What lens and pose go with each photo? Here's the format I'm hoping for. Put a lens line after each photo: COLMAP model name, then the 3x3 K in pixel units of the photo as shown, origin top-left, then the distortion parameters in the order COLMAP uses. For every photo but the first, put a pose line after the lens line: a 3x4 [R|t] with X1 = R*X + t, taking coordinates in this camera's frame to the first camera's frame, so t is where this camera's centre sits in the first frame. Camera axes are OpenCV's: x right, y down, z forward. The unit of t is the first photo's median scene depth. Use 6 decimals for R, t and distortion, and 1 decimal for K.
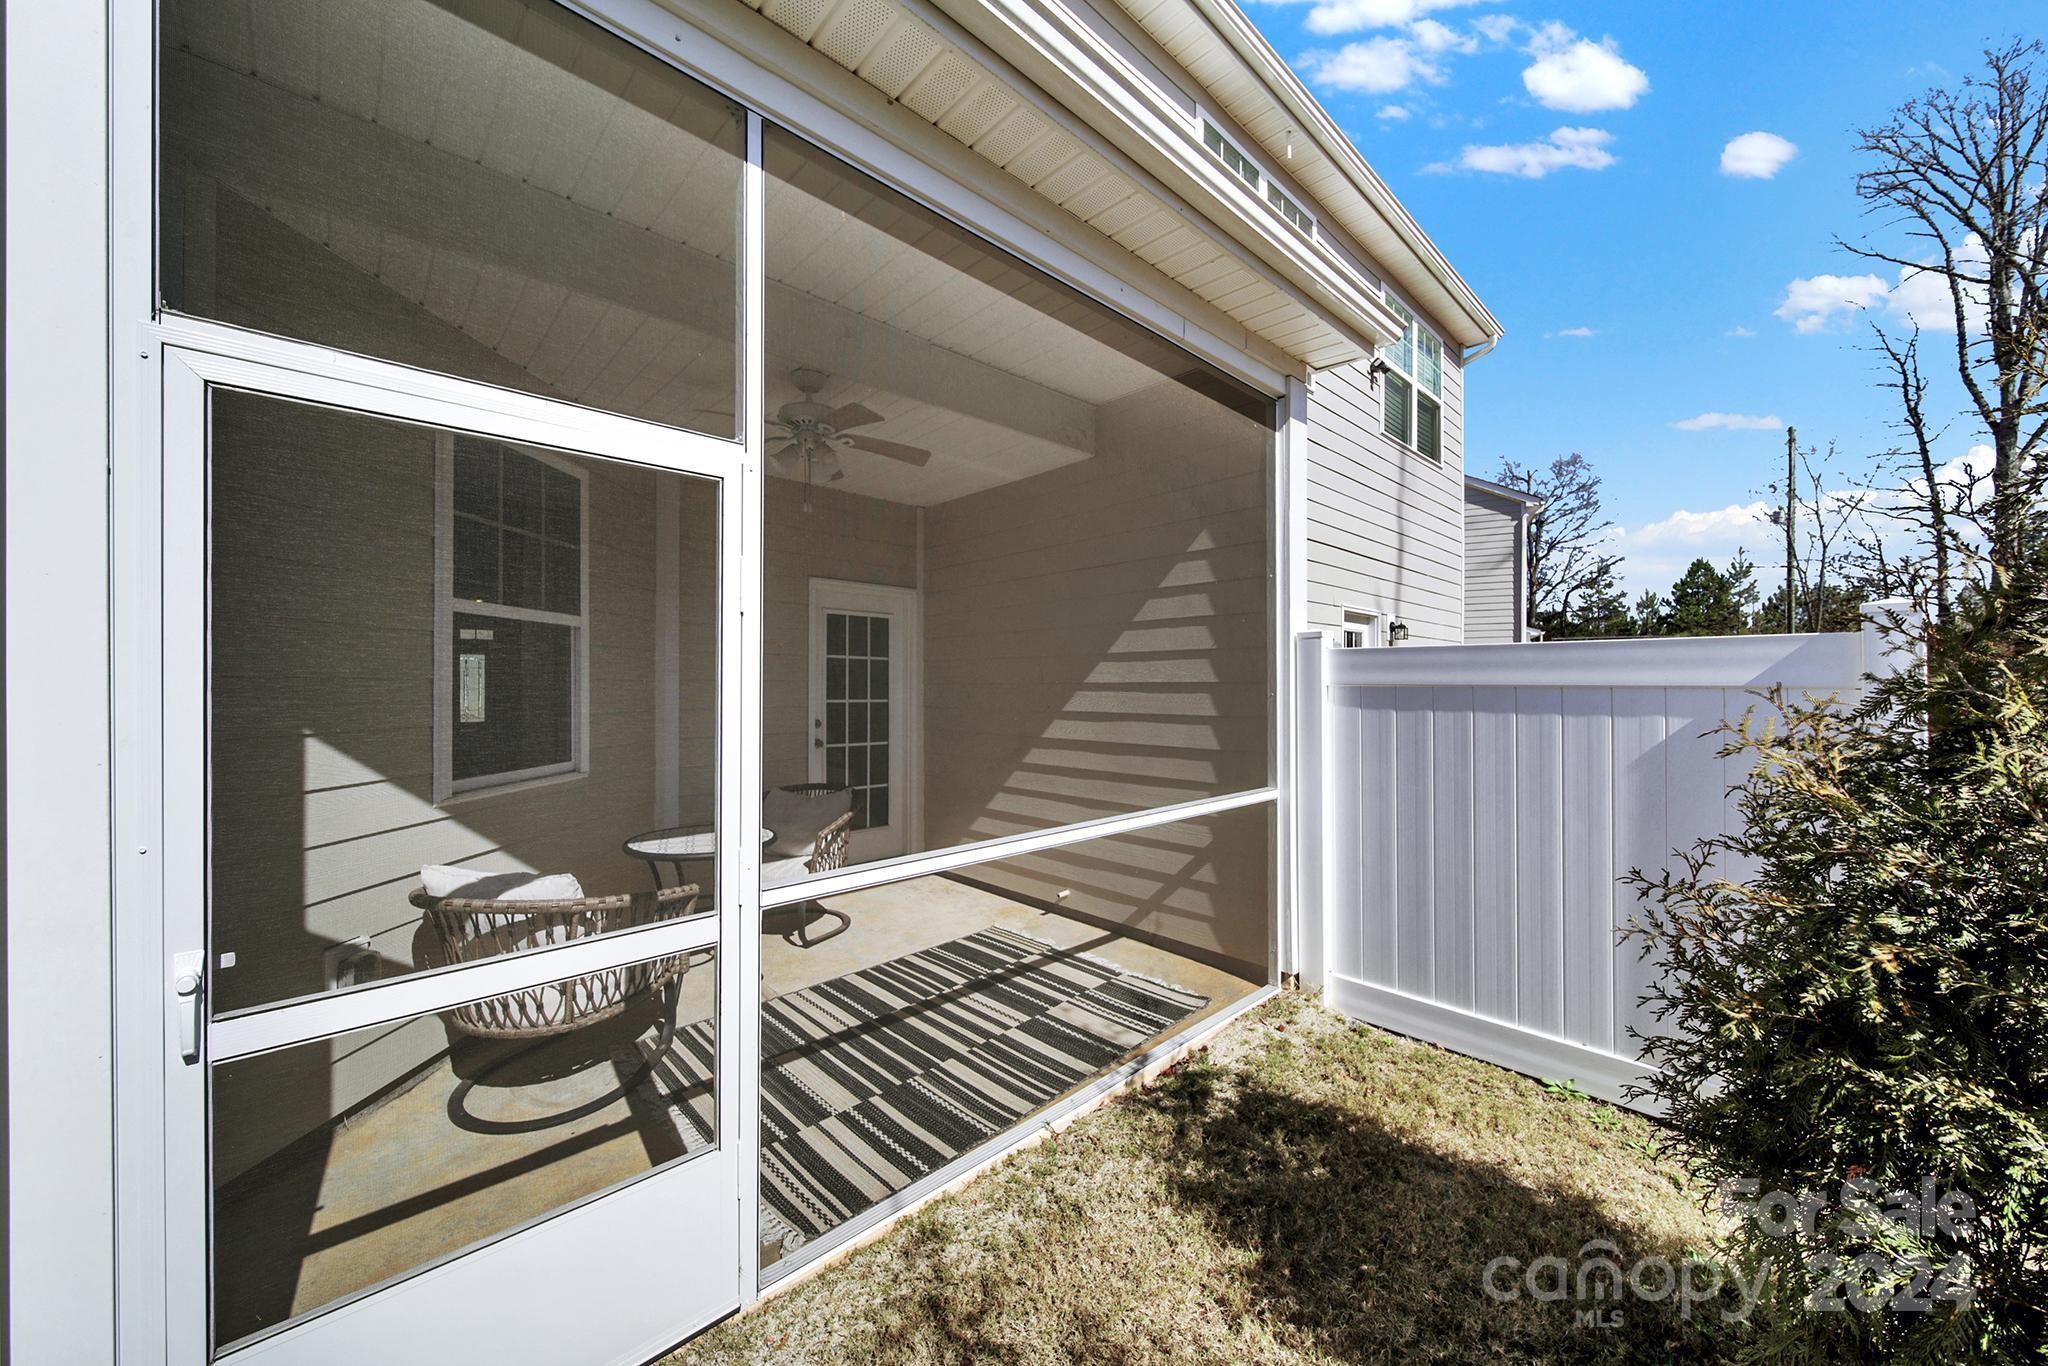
lens RADIAL K [[738.7, 0, 1022.1], [0, 738.7, 670.4], [0, 0, 1]] dist [-0.001817, -0.000632]
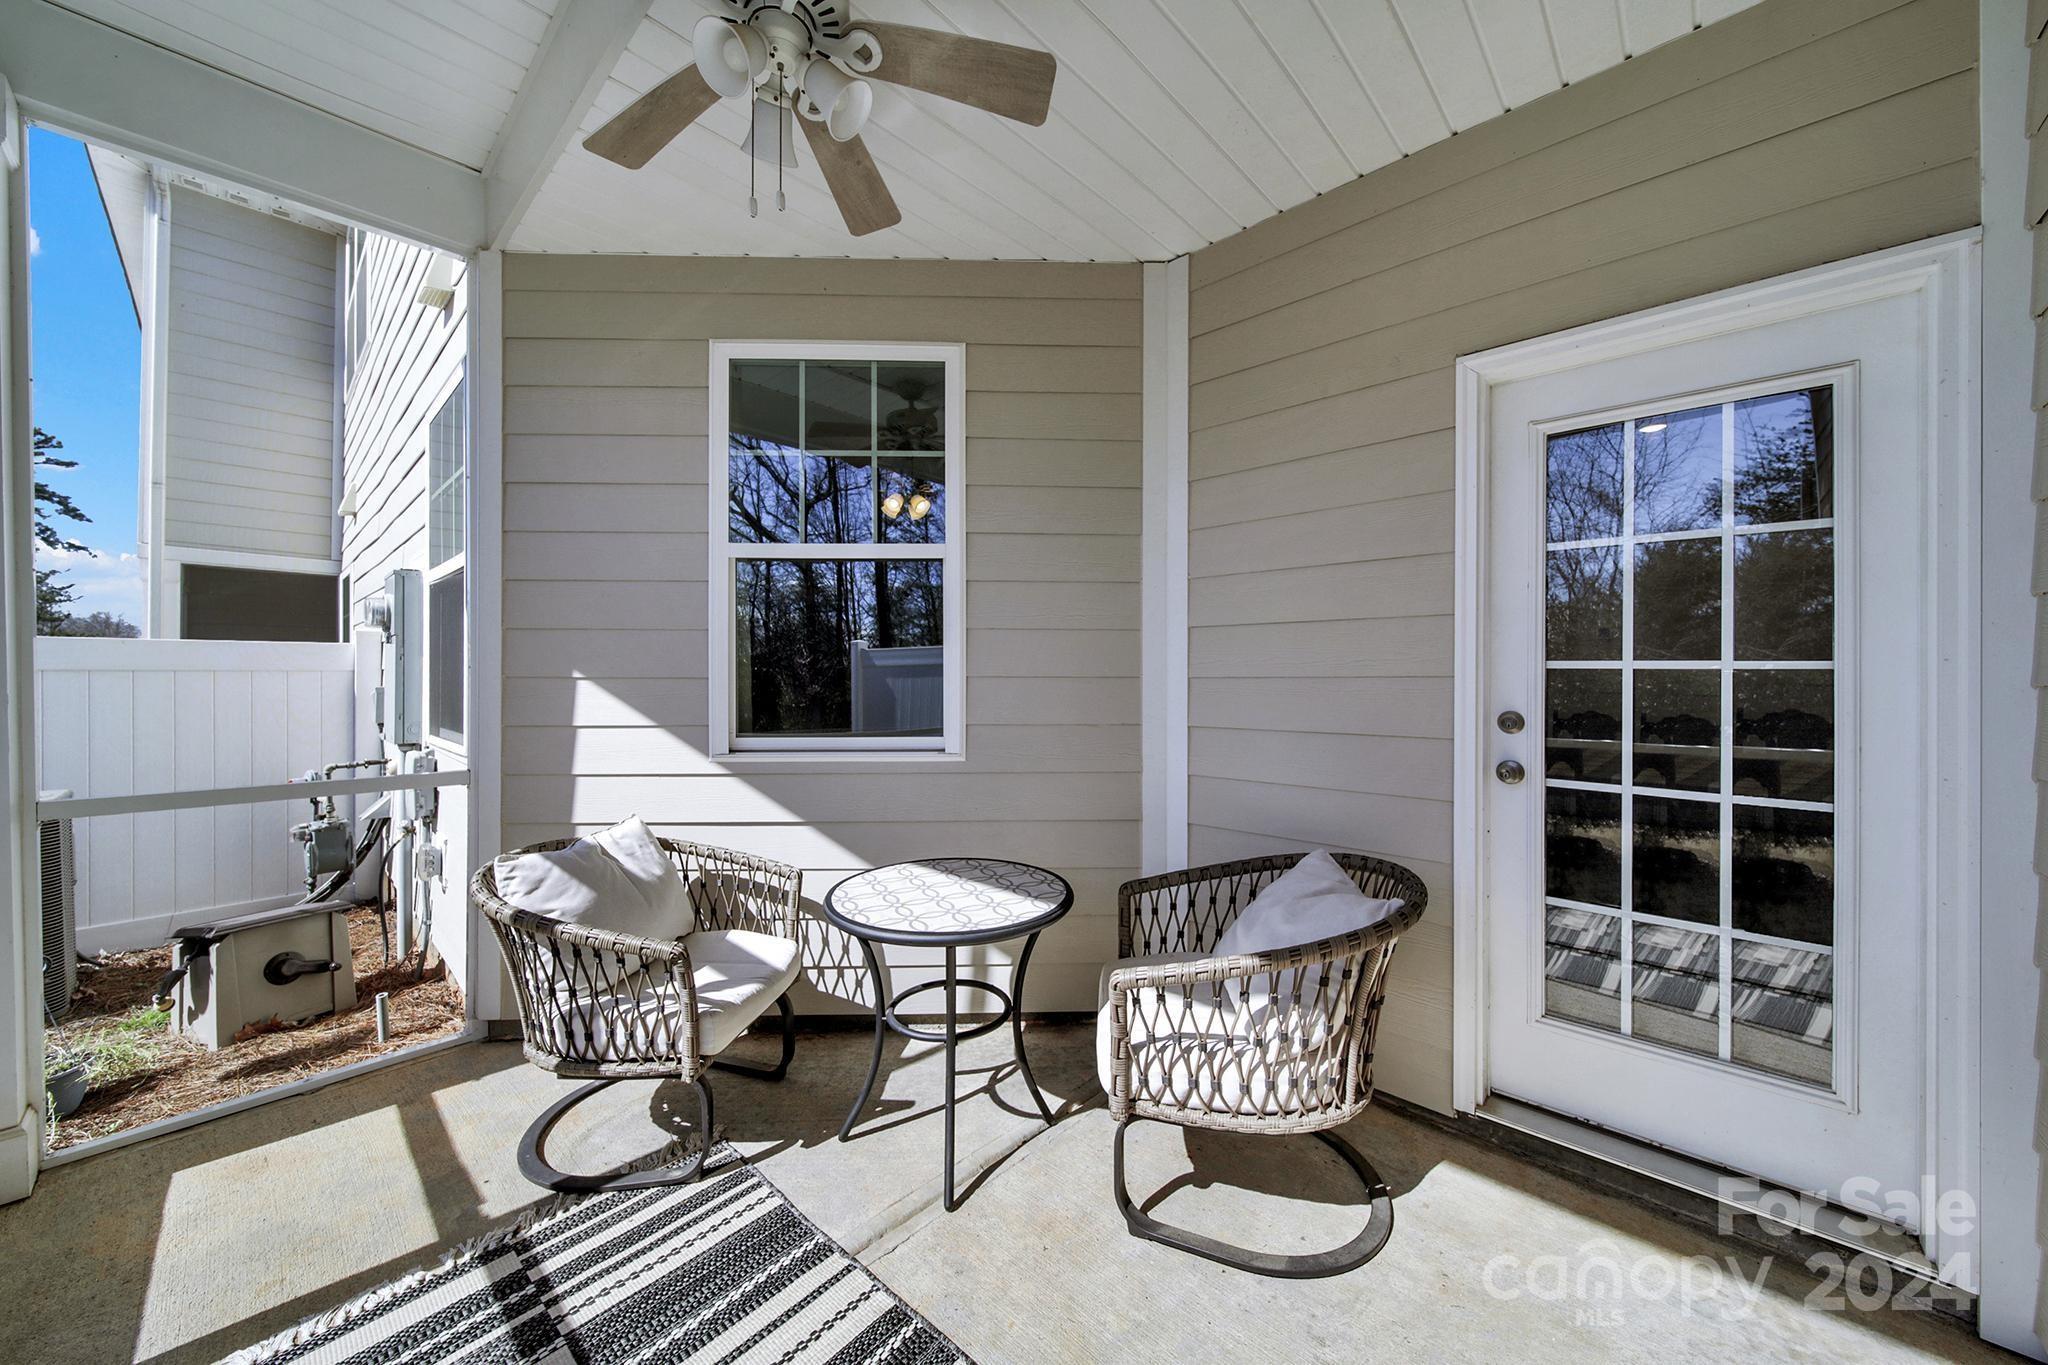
lens RADIAL K [[738.7, 0, 1022.1], [0, 738.7, 669.9], [0, 0, 1]] dist [-0.001817, -0.000632]
pose [[0.050974, 0.009040, -0.998659, 0.178838], [0.022698, 0.999690, 0.010208, 0.061159], [0.998442, -0.023188, 0.050753, 1.267101]]
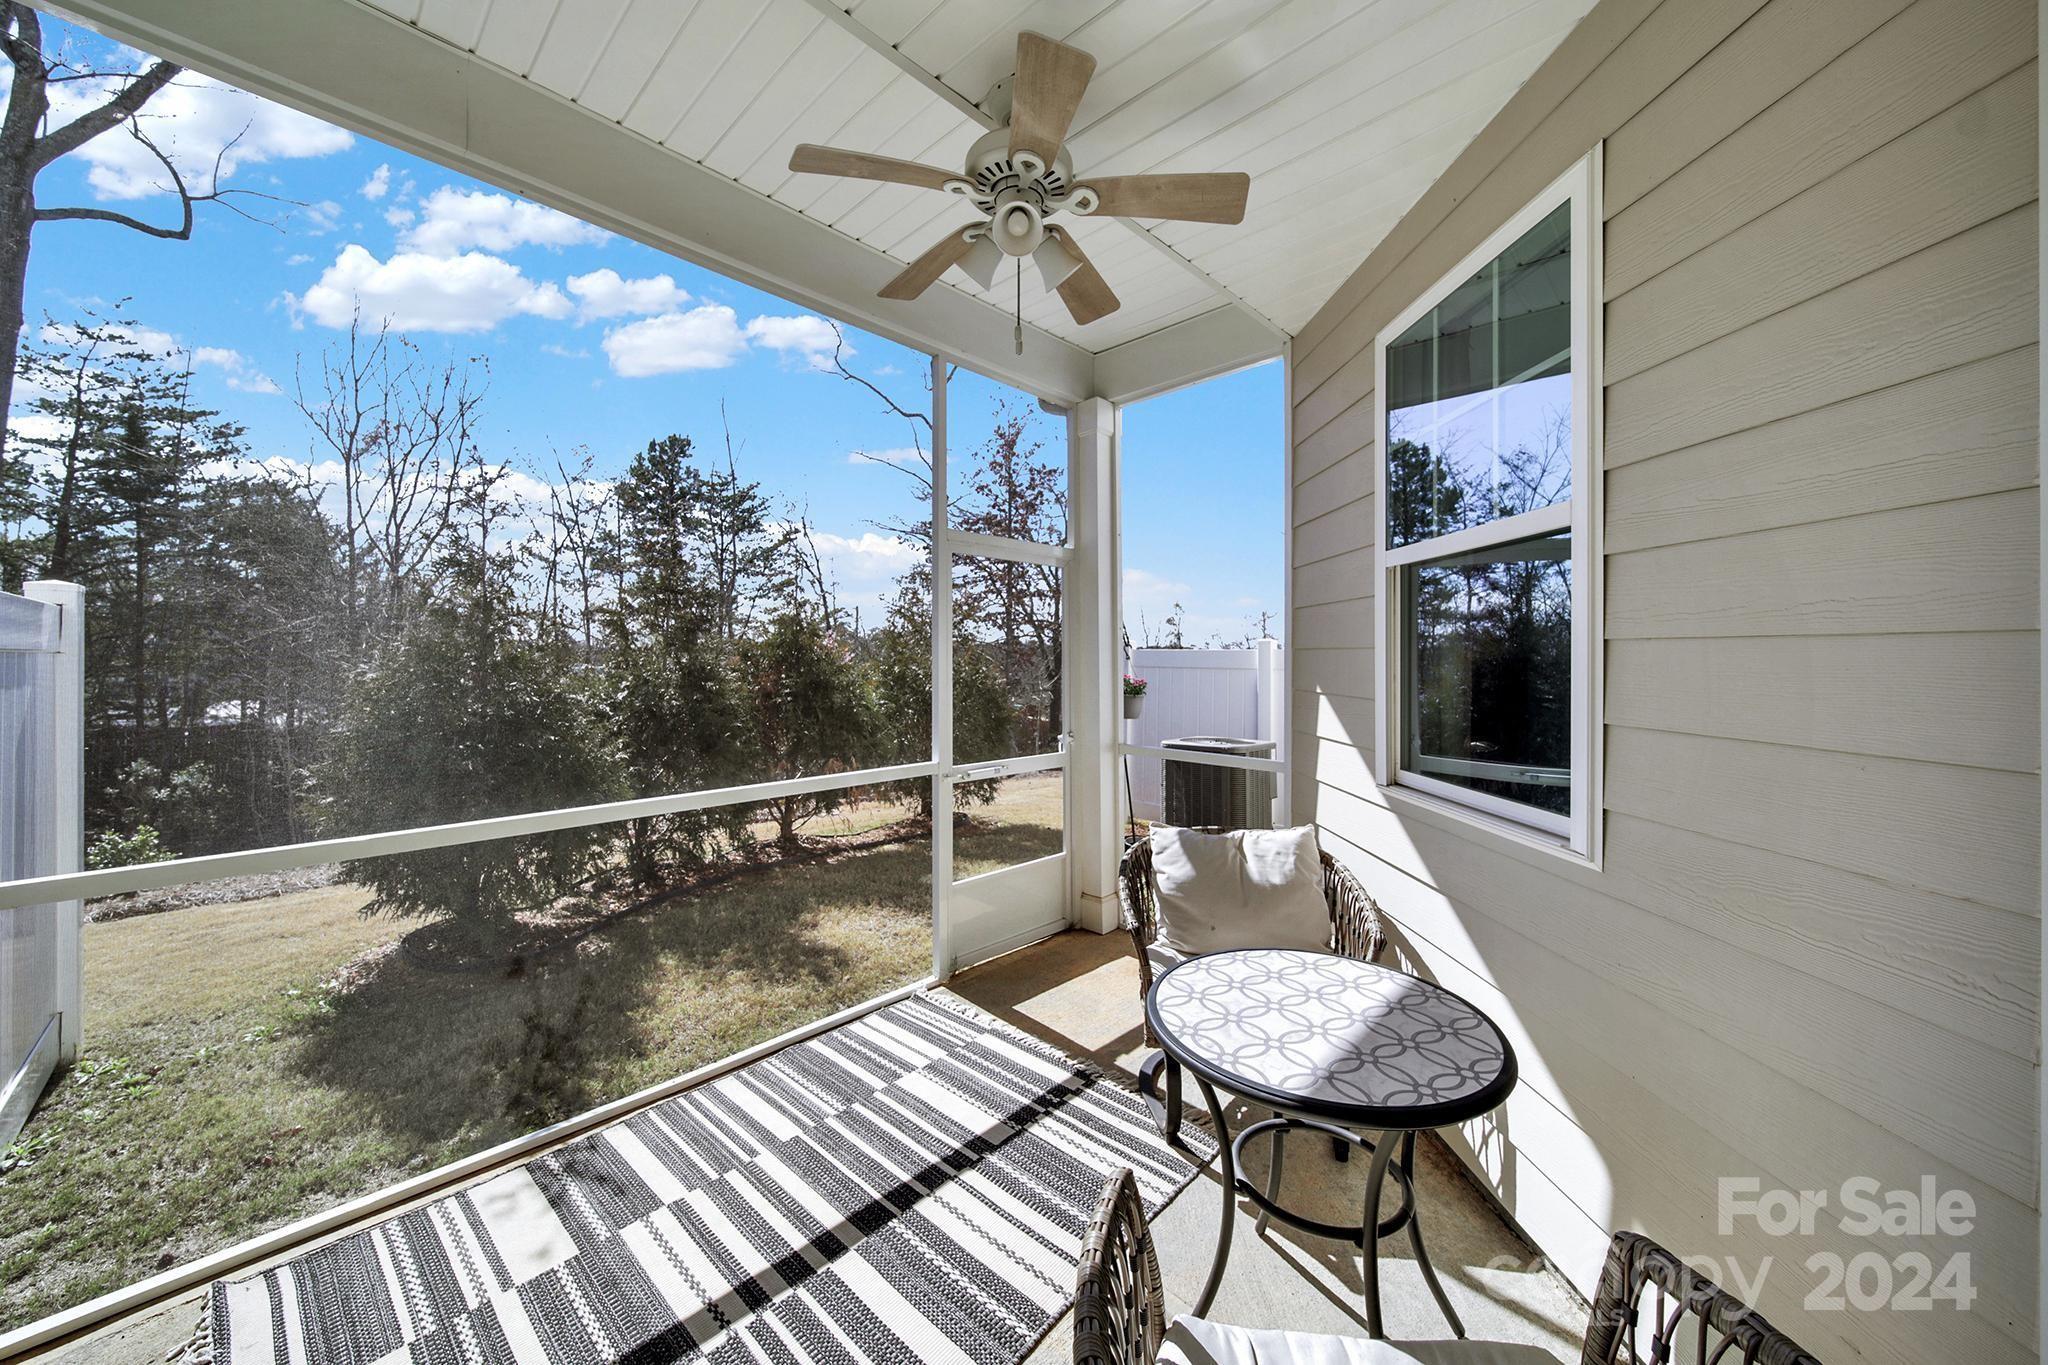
lens RADIAL K [[738.7, 0, 1022.1], [0, 738.7, 669.9], [0, 0, 1]] dist [-0.001817, -0.000632]
pose [[-0.999002, 0.003128, -0.044550, -0.303247], [0.003277, 0.999989, -0.003274, 0.037094], [0.044540, -0.003417, -0.999002, 1.743695]]
